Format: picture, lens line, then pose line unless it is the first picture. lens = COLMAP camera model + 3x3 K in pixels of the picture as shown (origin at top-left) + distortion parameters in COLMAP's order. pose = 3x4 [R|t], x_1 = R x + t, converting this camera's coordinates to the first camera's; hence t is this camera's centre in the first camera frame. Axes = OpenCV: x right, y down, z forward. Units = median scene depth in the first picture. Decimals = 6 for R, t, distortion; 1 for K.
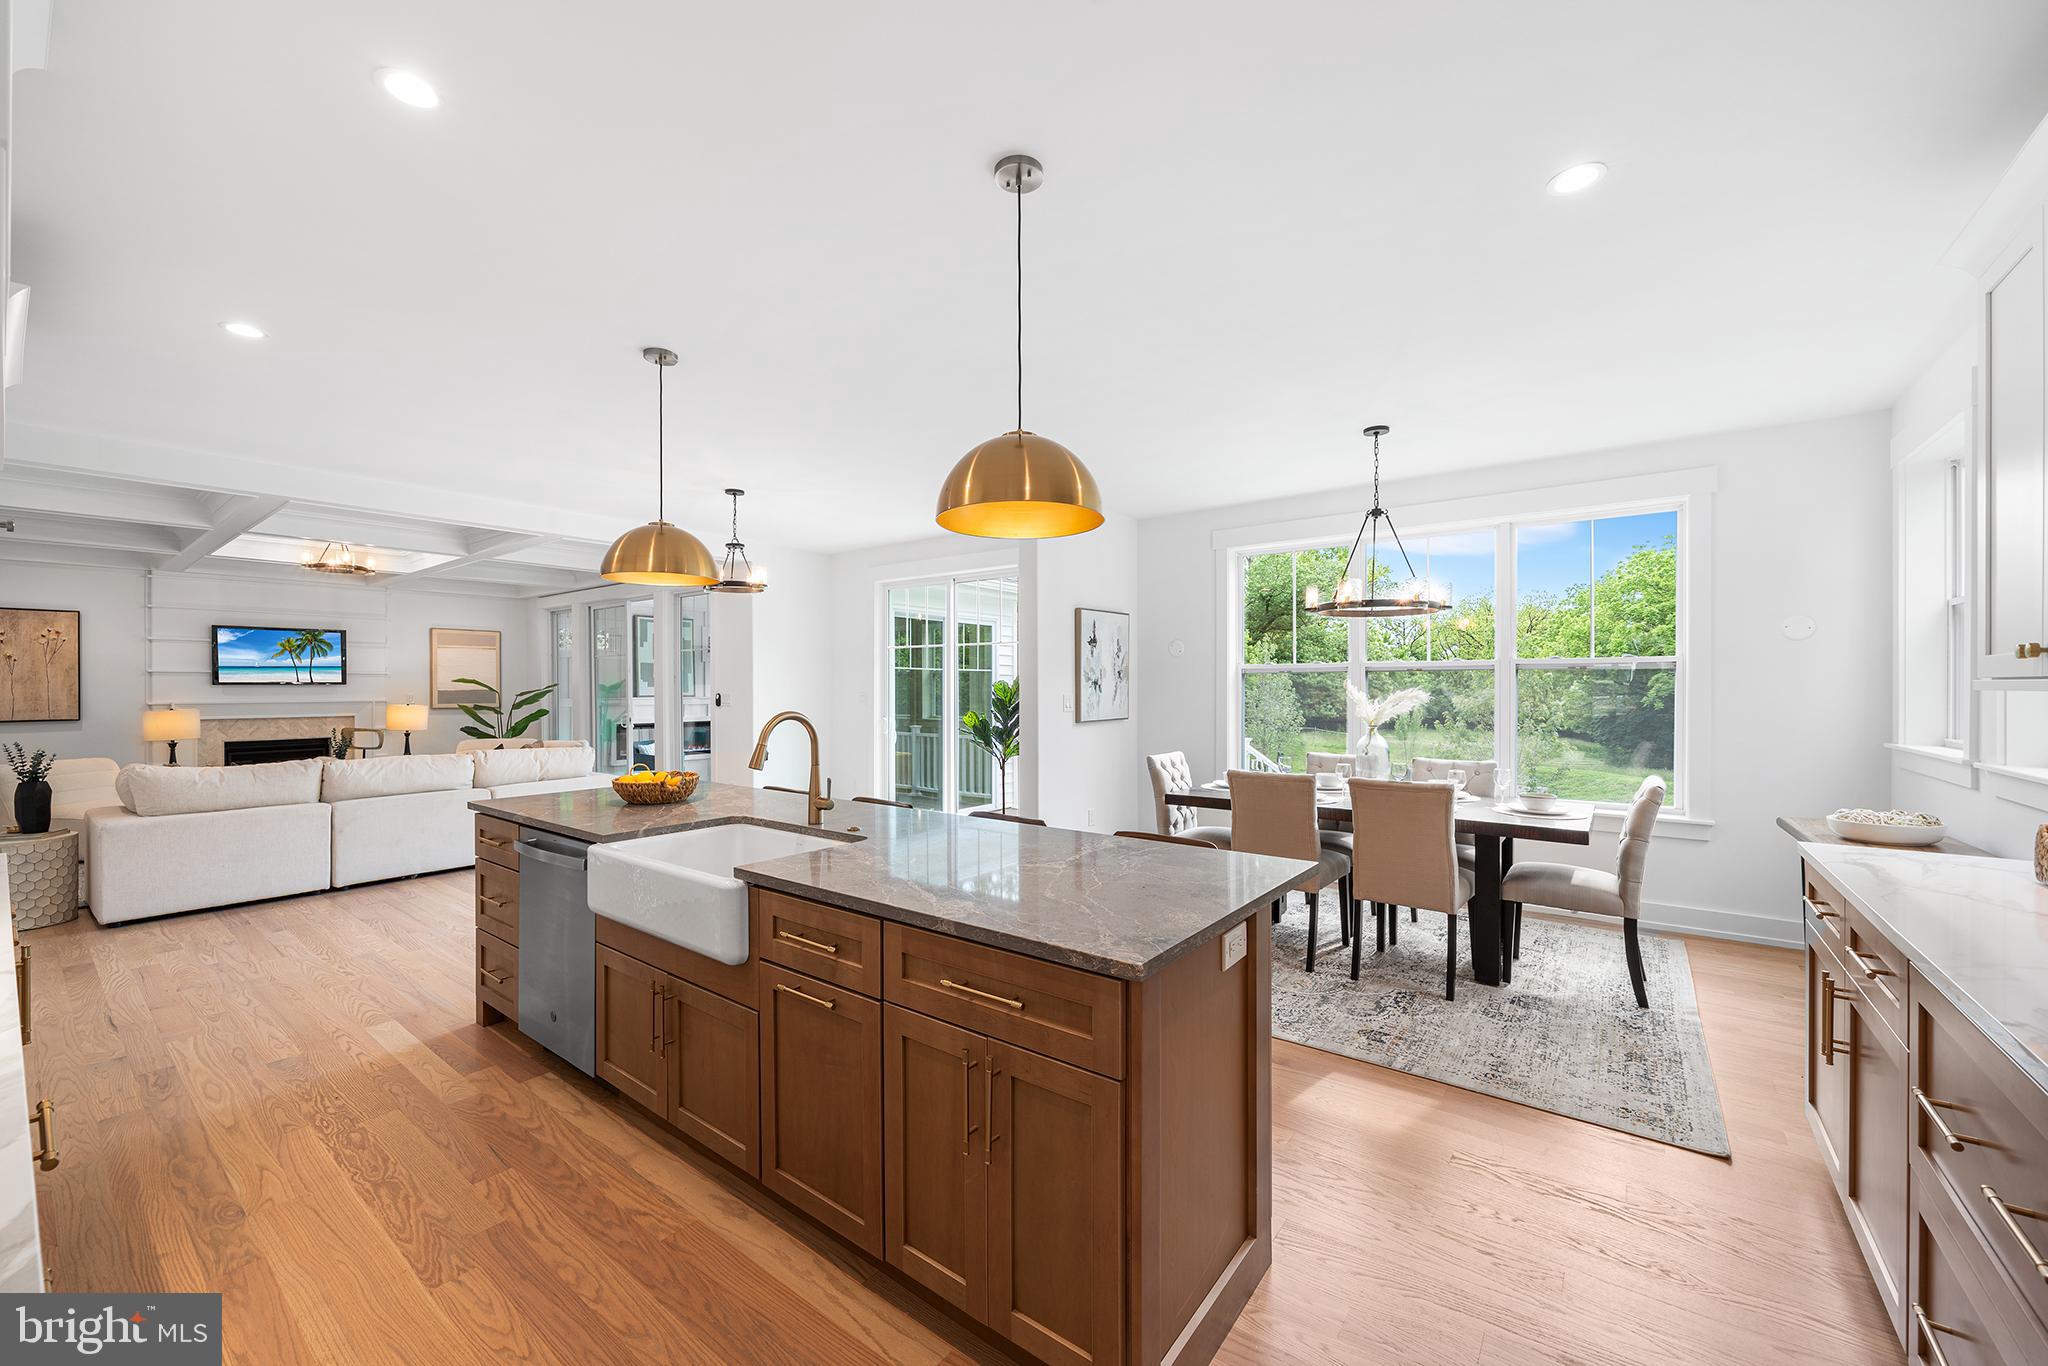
lens RADIAL K [[772.7, 0, 1022.9], [0, 772.7, 689.0], [0, 0, 1]] dist [-0.002394, 0.000019]
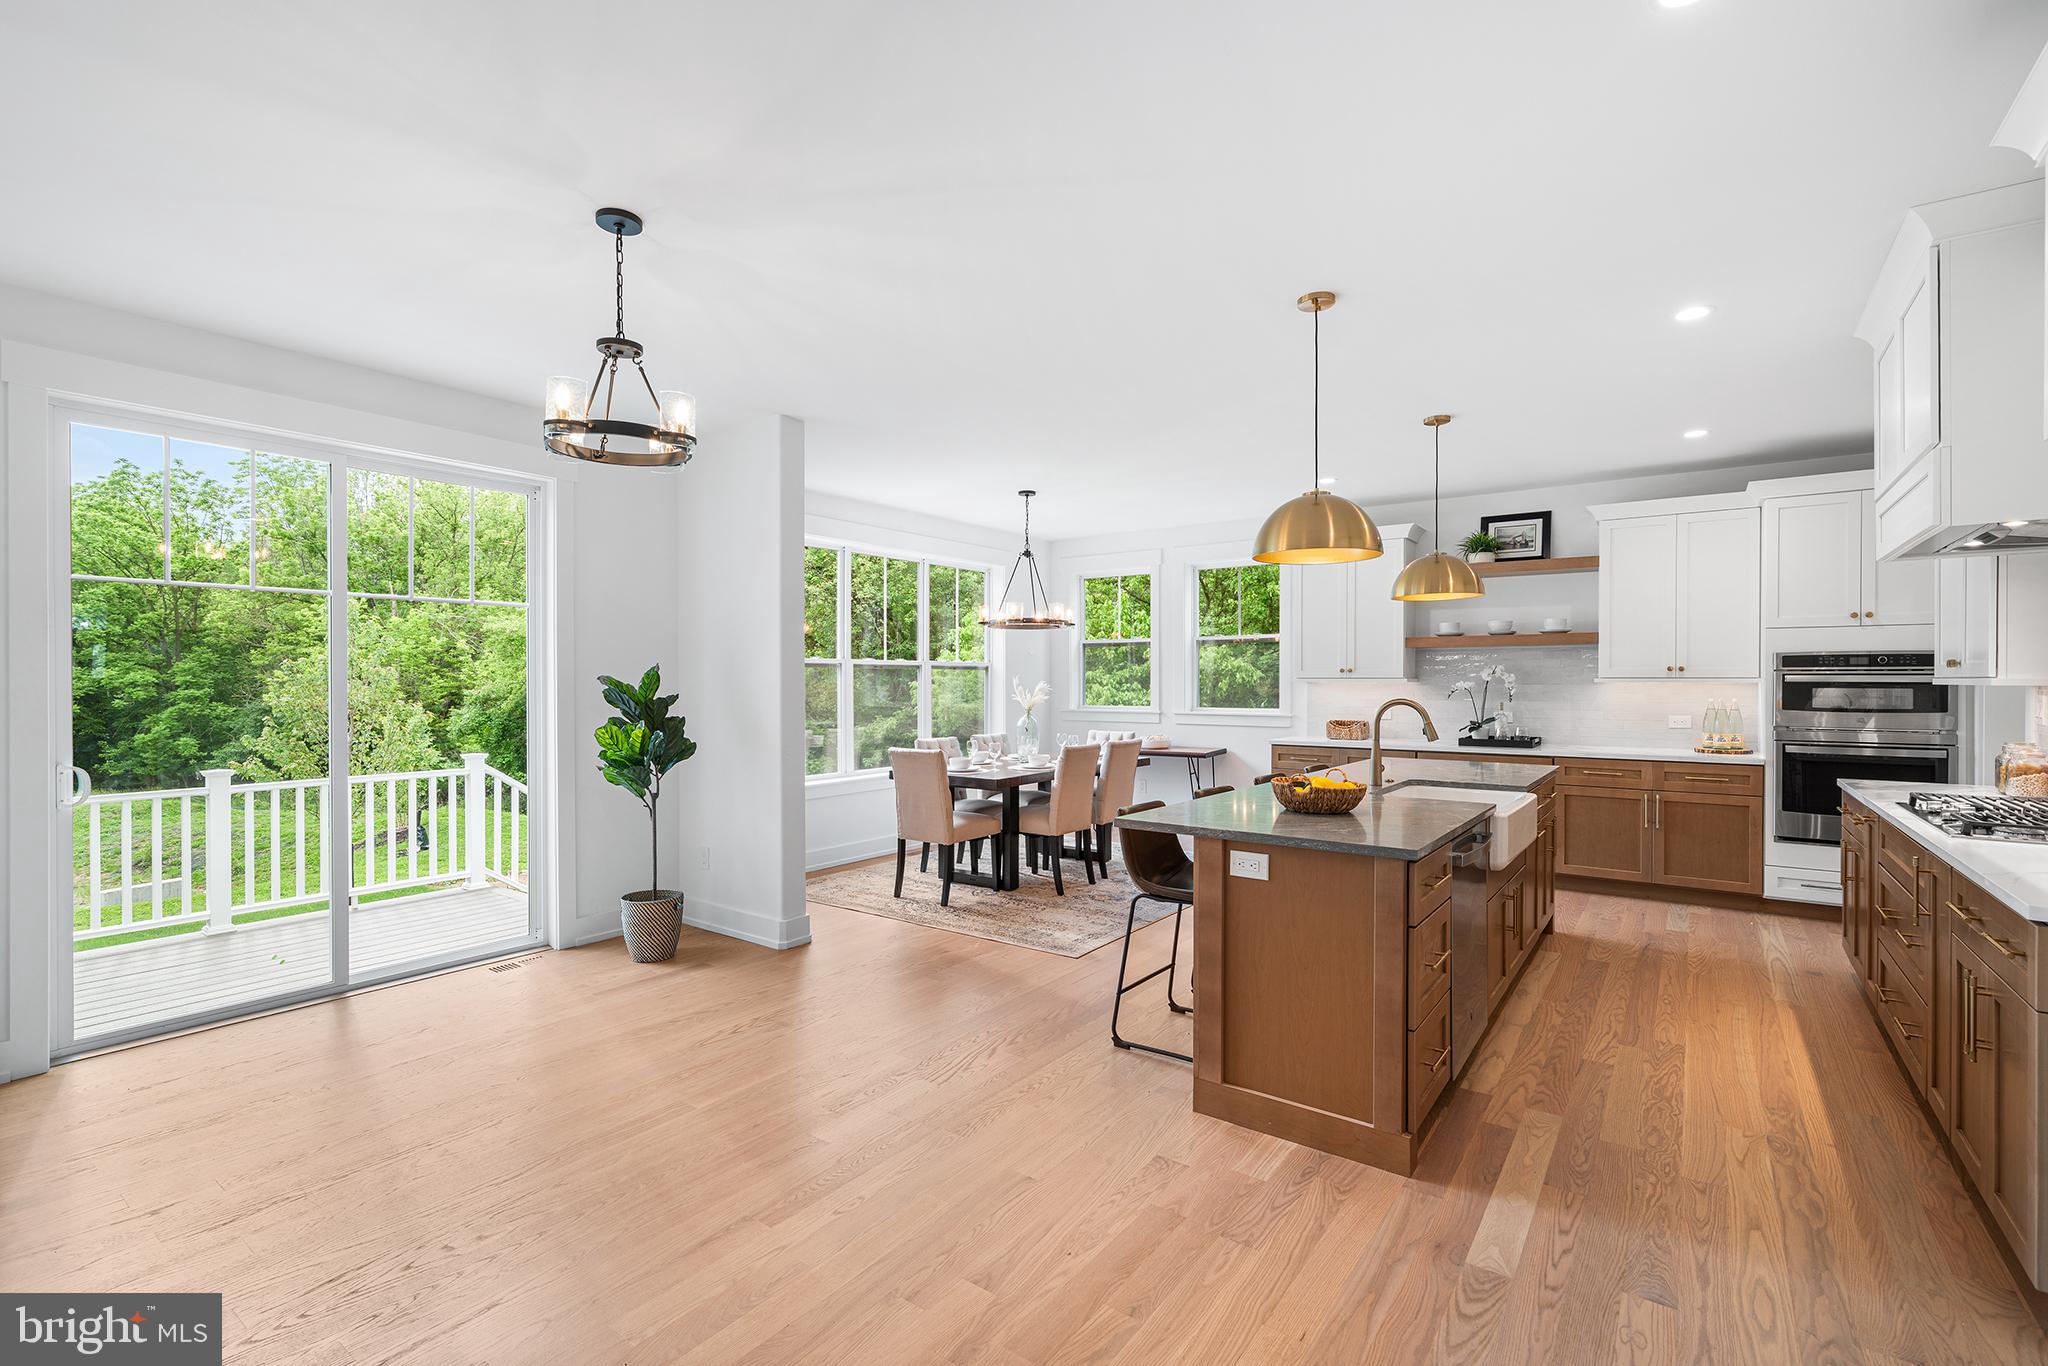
lens RADIAL K [[886.8, 0, 1020.2], [0, 886.8, 685.1], [0, 0, 1]] dist [0.002708, -0.000049]
pose [[0.005436, -0.001730, 0.999984, -1.915126], [-0.001235, 0.999998, 0.001737, 0.000001], [-0.999984, -0.001245, 0.005433, 1.722952]]
